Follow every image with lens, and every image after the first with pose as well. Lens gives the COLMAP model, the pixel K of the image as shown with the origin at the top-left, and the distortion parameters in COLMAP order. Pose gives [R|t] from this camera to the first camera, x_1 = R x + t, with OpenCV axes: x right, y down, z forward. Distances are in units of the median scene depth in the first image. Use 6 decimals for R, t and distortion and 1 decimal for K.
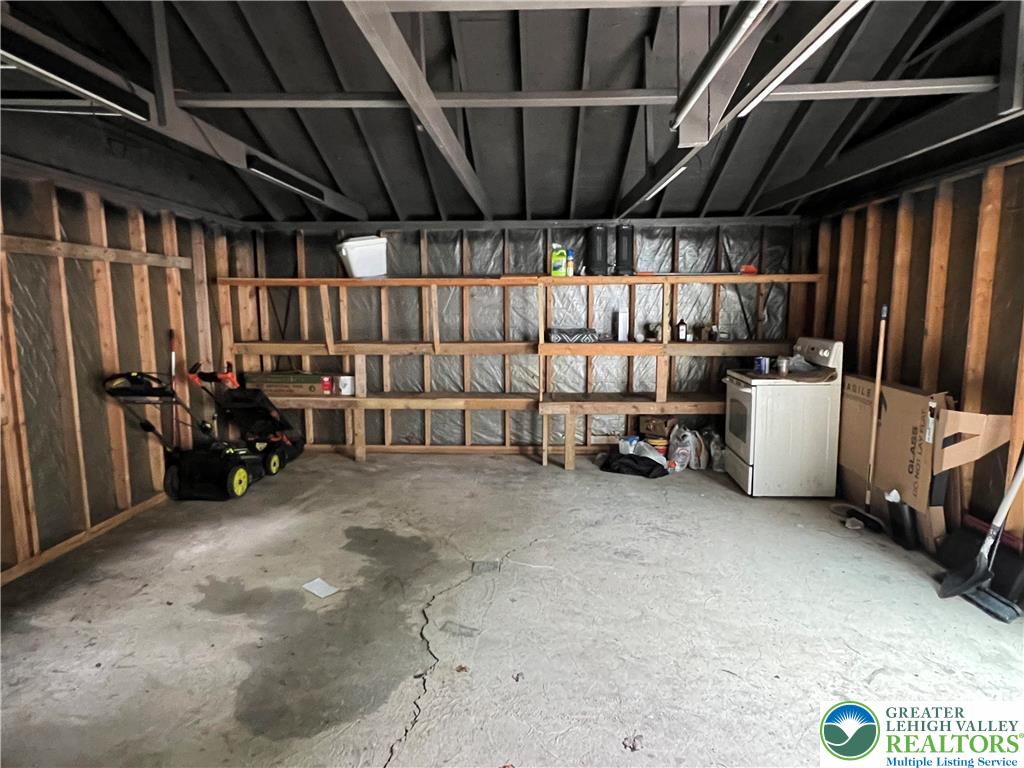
lens RADIAL K [[641.8, 0, 508.1], [0, 641.8, 388.4], [0, 0, 1]] dist [-0.000142, -0.000417]
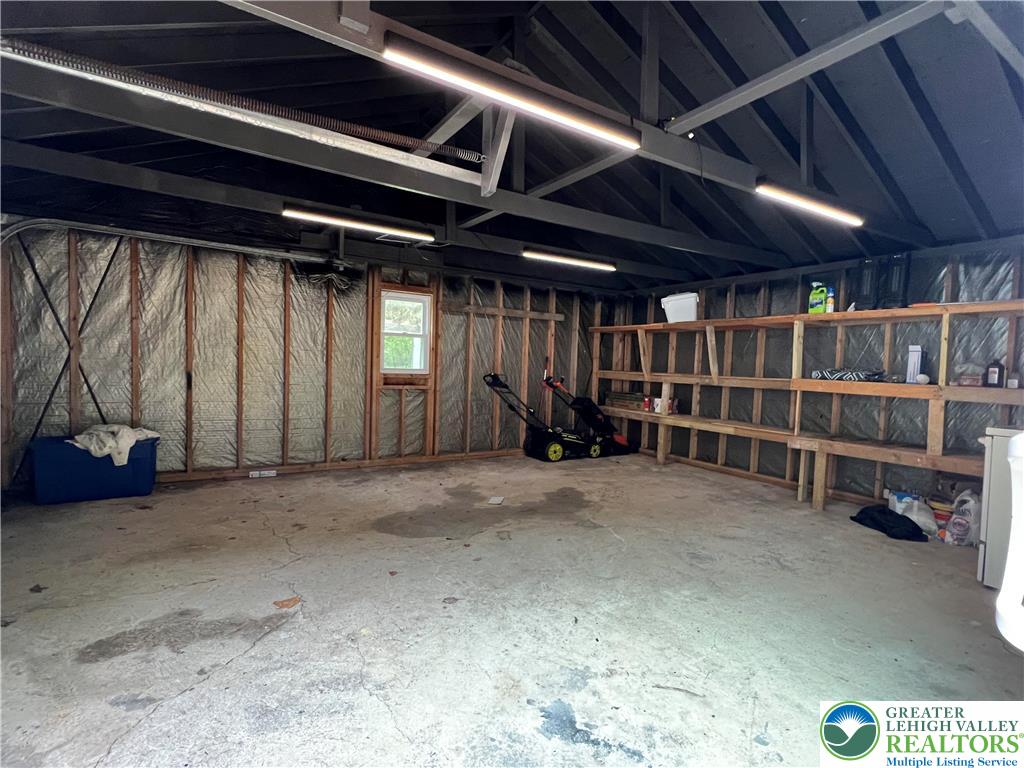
lens RADIAL K [[488.9, 0, 469.8], [0, 488.9, 381.0], [0, 0, 1]] dist [-0.000086, -0.000193]
pose [[0.543789, 0.062731, -0.836874, 0.548459], [-0.147949, 0.988750, -0.022020, 0.037105], [0.826078, 0.135789, 0.546953, 0.174336]]
